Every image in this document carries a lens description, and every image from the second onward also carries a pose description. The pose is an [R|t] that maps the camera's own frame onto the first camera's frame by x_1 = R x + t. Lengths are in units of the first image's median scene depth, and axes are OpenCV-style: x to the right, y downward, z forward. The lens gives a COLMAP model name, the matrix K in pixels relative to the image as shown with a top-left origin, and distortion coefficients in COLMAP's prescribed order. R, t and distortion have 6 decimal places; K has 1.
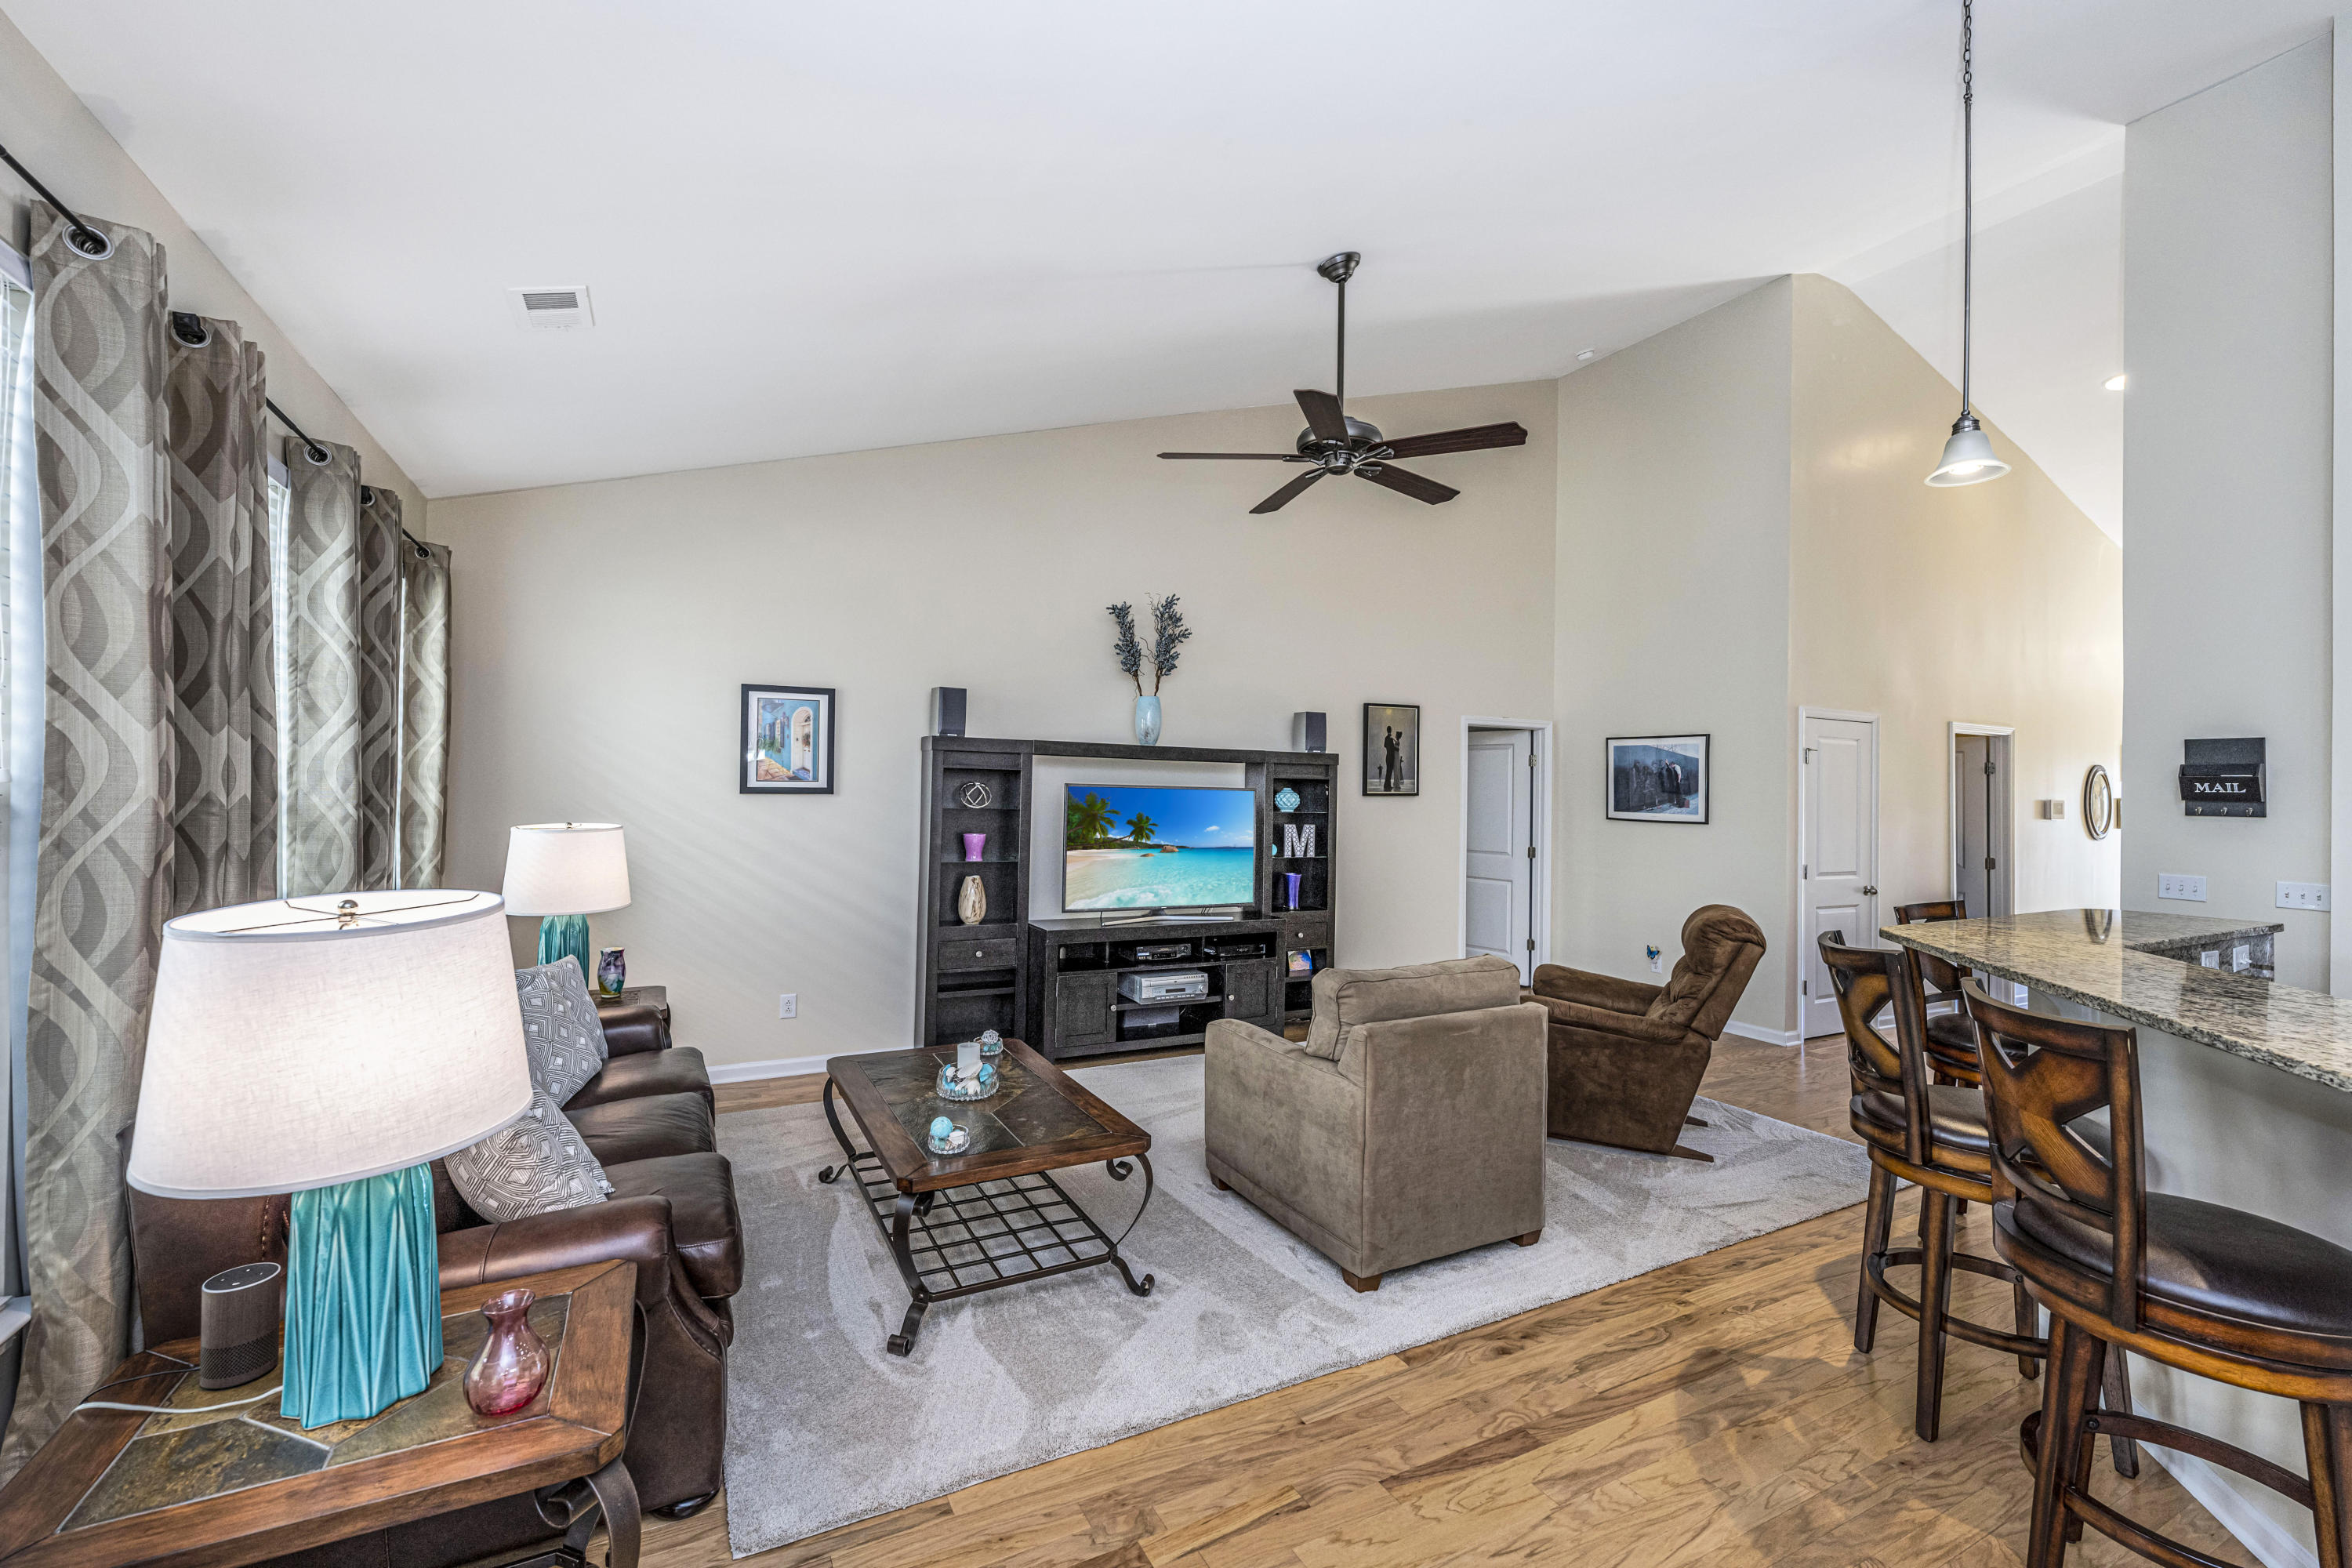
lens RADIAL K [[960.0, 0, 1150.7], [0, 960.0, 812.6], [0, 0, 1]] dist [0.001061, 0.000223]
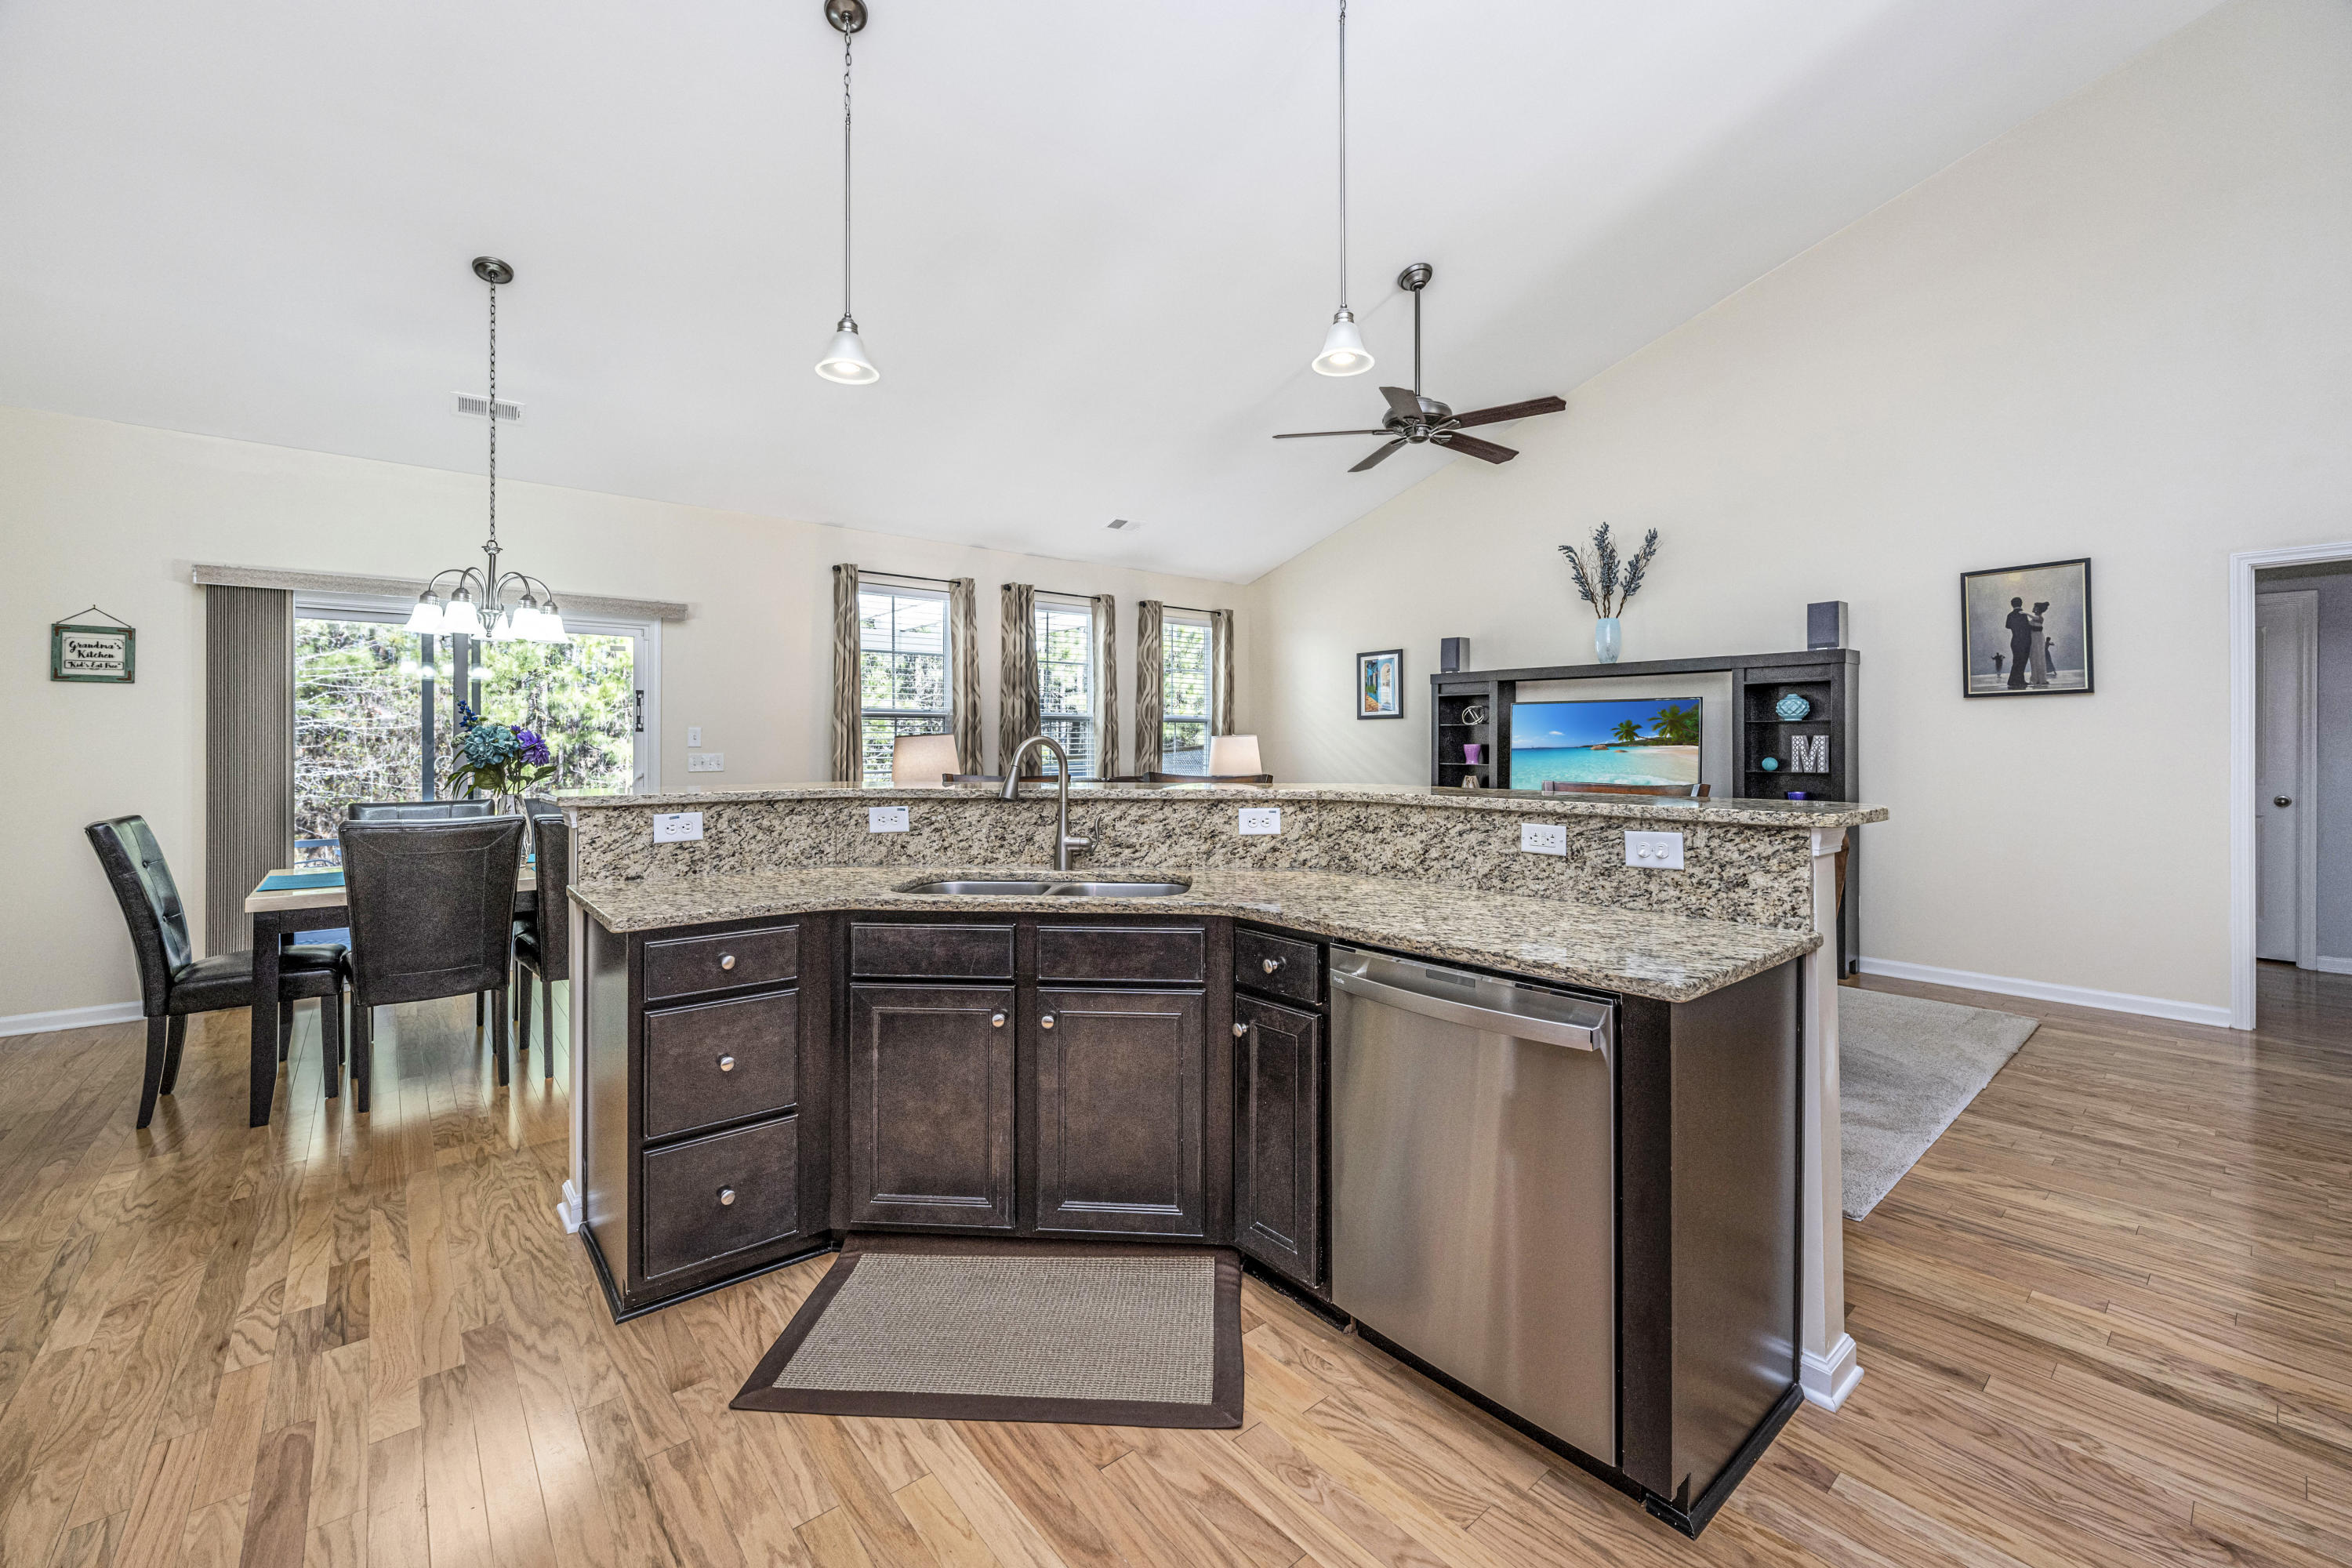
lens RADIAL K [[944.7, 0, 1168.2], [0, 944.7, 750.6], [0, 0, 1]] dist [-0.000205, -0.000214]
pose [[0.224885, -0.006691, -0.974362, 1.051846], [-0.015575, 0.999824, -0.010461, 0.053793], [0.974261, 0.017528, 0.224742, 0.310843]]
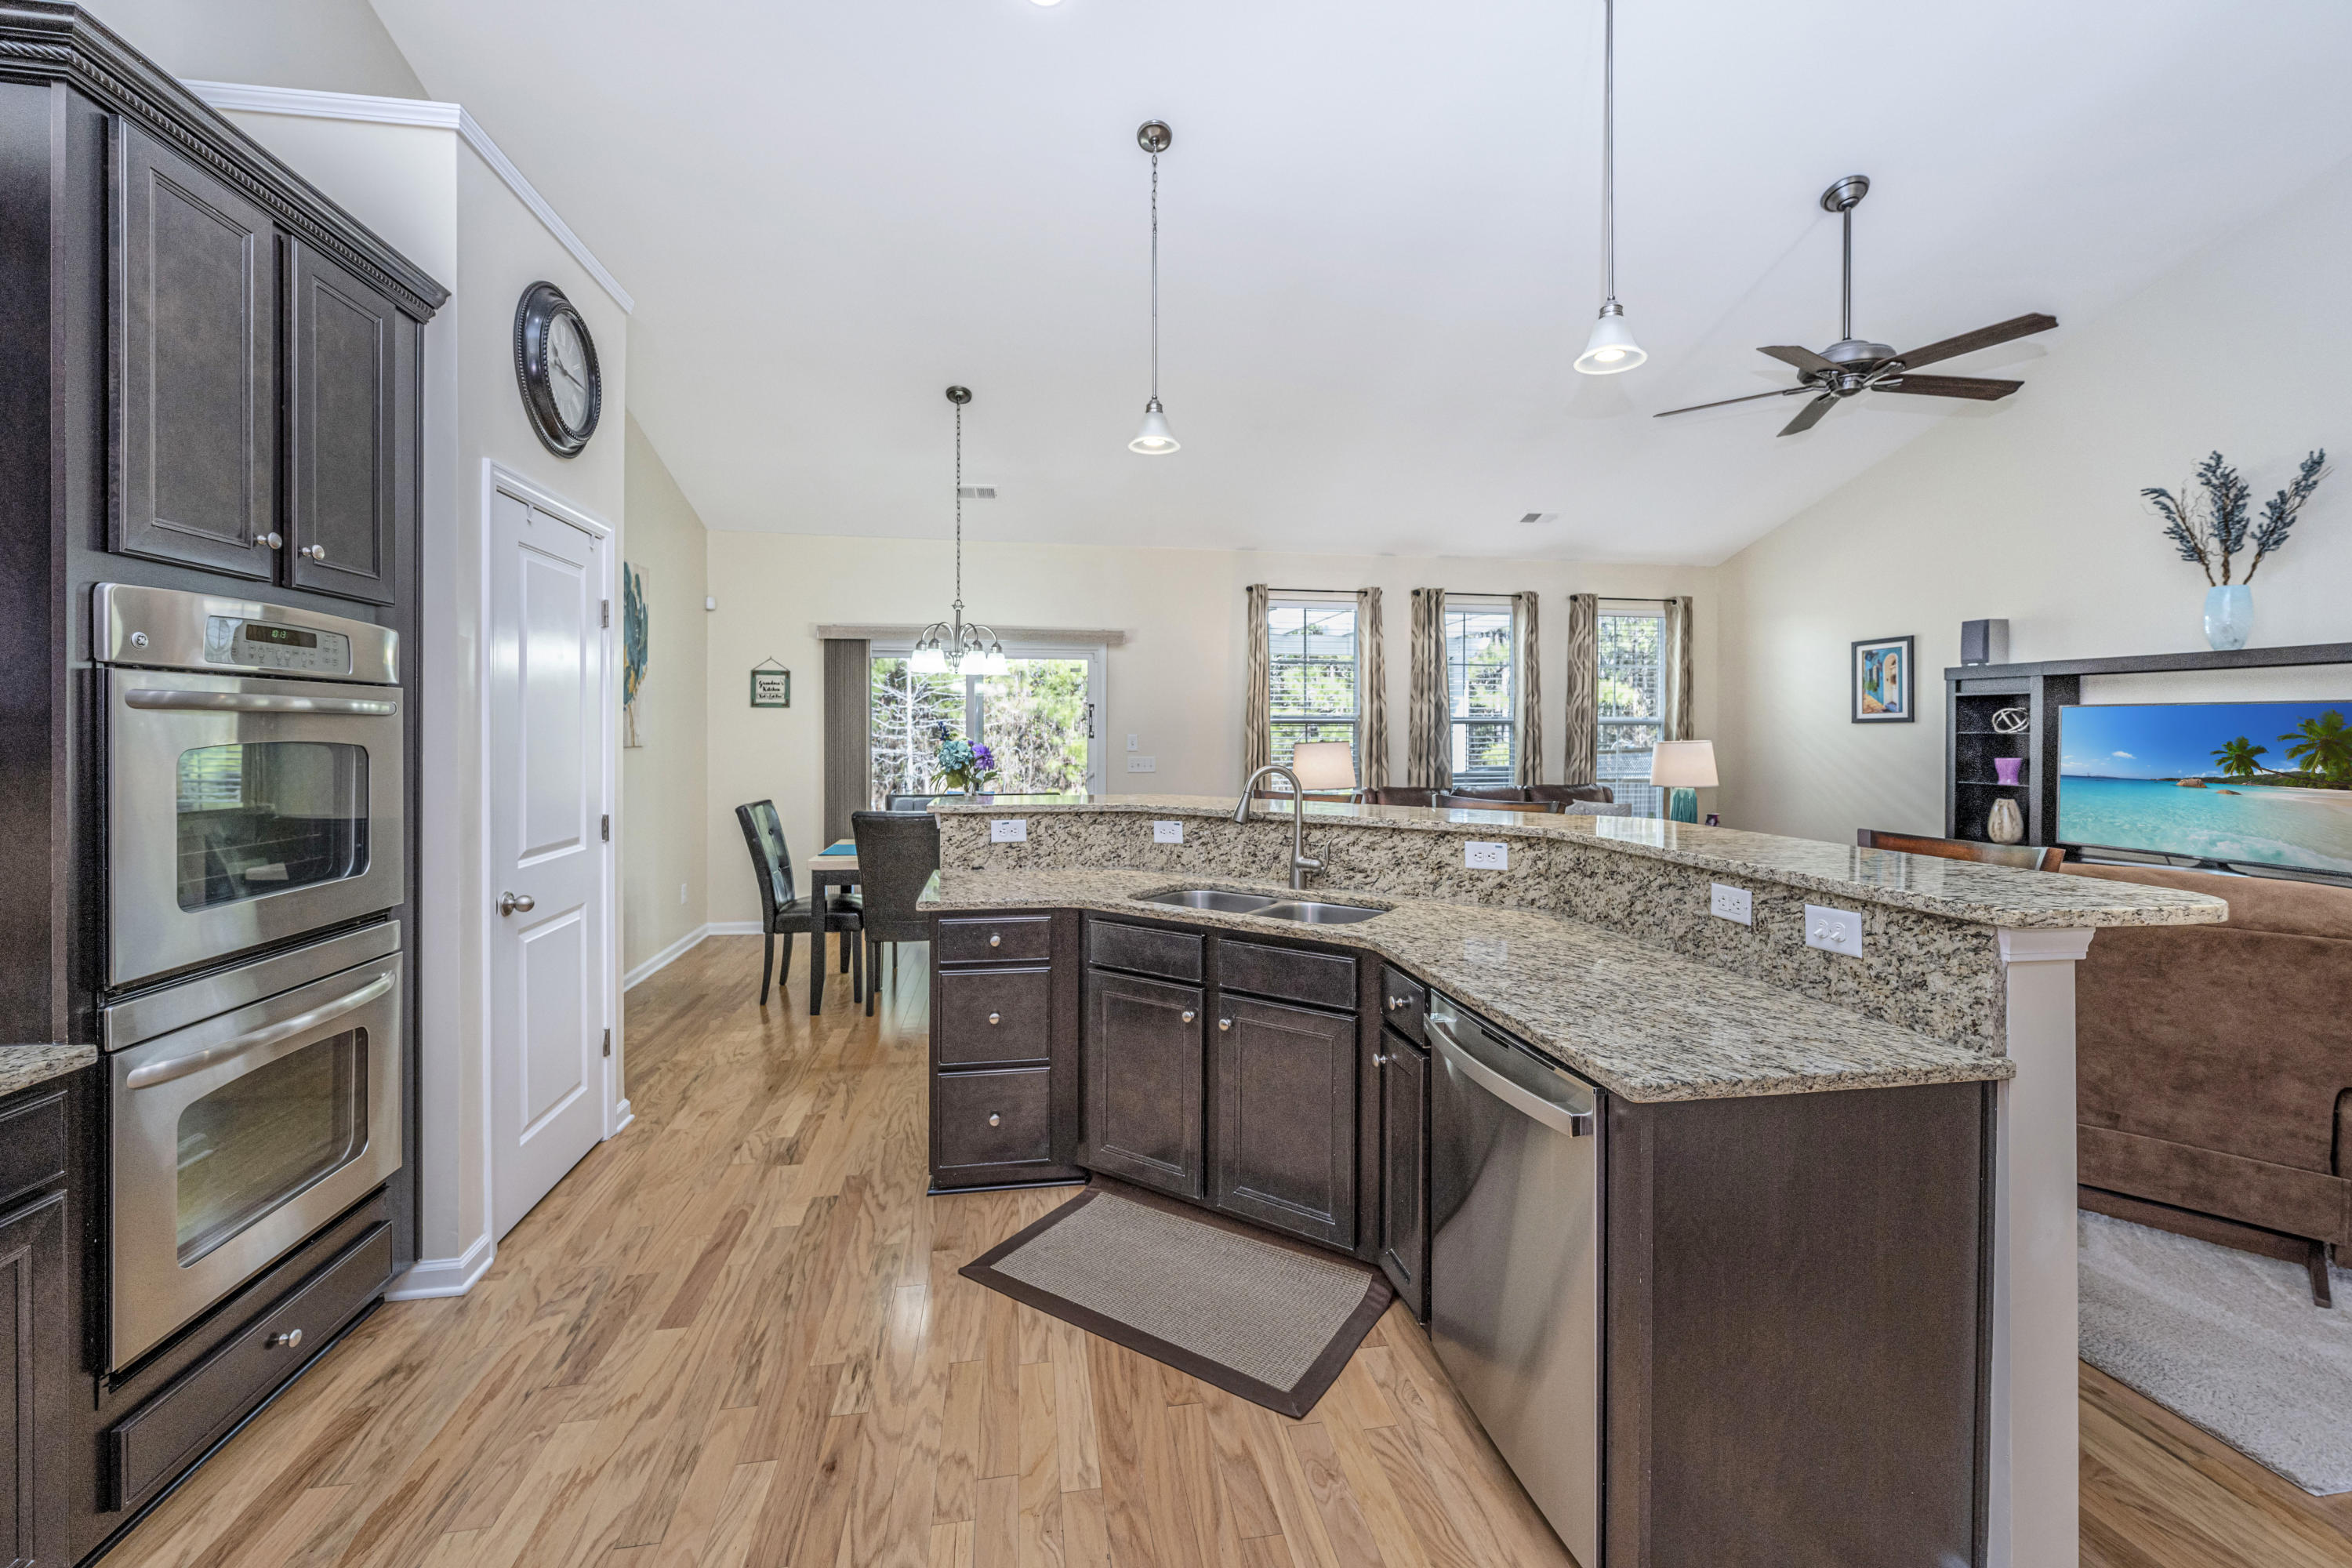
lens RADIAL K [[961.3, 0, 1178.1], [0, 961.3, 746.0], [0, 0, 1]] dist [0.001557, 0.000358]
pose [[-0.288672, -0.001462, -0.957427, 1.102007], [-0.026414, 0.999630, 0.006438, 0.027184], [0.957064, 0.027148, -0.288604, 0.474747]]
